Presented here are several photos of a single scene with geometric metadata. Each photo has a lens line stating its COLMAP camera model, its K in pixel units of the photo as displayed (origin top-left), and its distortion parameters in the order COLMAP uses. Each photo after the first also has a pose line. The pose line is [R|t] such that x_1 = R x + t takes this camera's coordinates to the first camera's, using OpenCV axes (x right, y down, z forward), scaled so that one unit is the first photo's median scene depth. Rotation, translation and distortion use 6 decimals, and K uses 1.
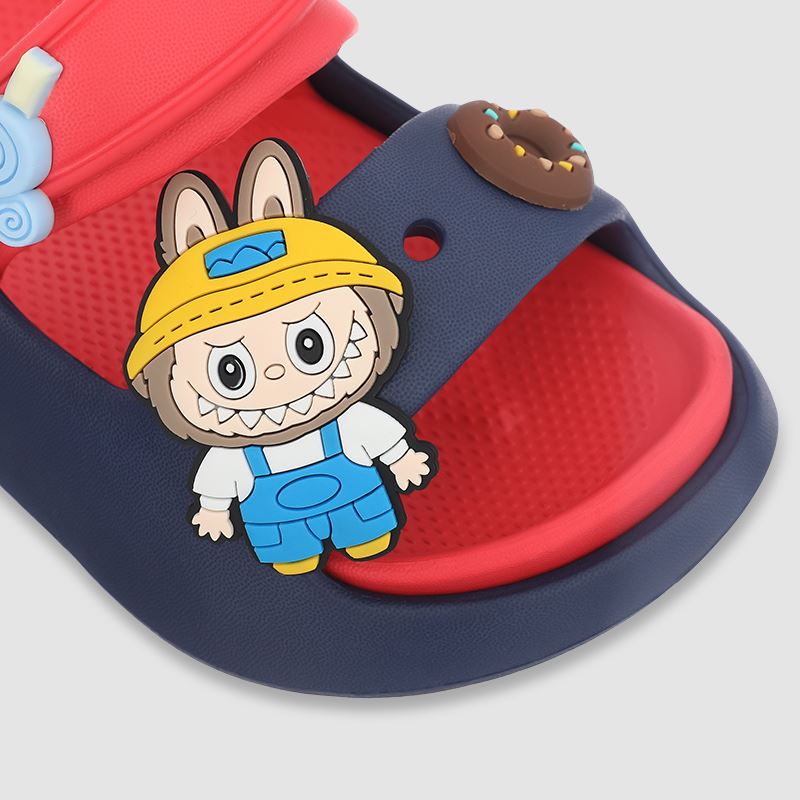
lens RADIAL K [[4159.2, 0, 404.8], [0, 4159.2, 397.7], [0, 0, 1]] dist [-0.014406, 0.000000]
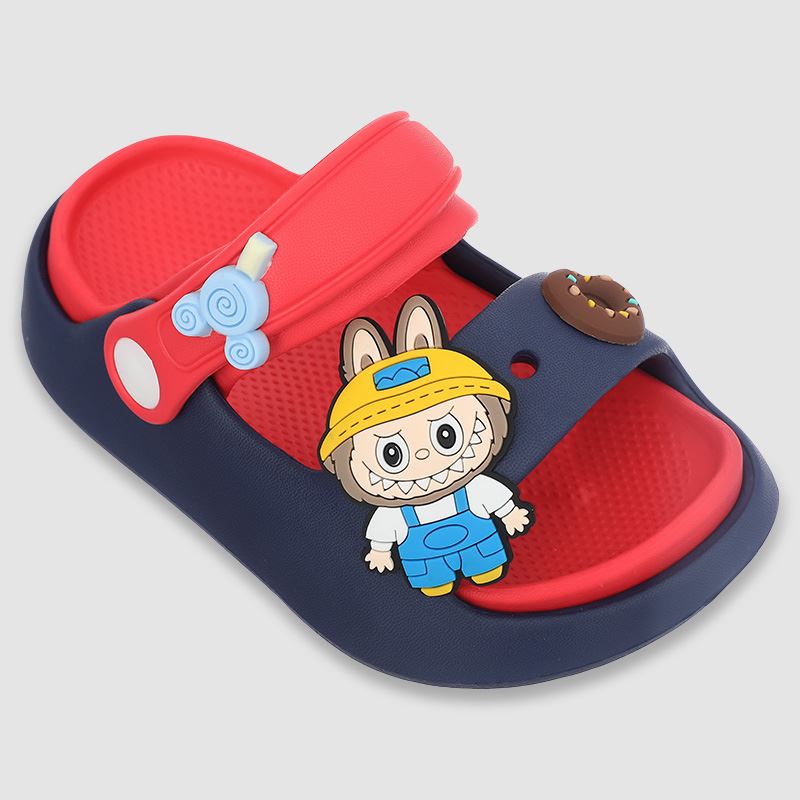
lens RADIAL K [[4159.2, 0, 398.2], [0, 4159.2, 402.4], [0, 0, 1]] dist [-0.014406, 0.000000]
pose [[0.999610, -0.004817, -0.027494, 0.000341], [0.003506, 0.998863, -0.047545, 0.043670], [0.027692, 0.047430, 0.998491, -0.441723]]
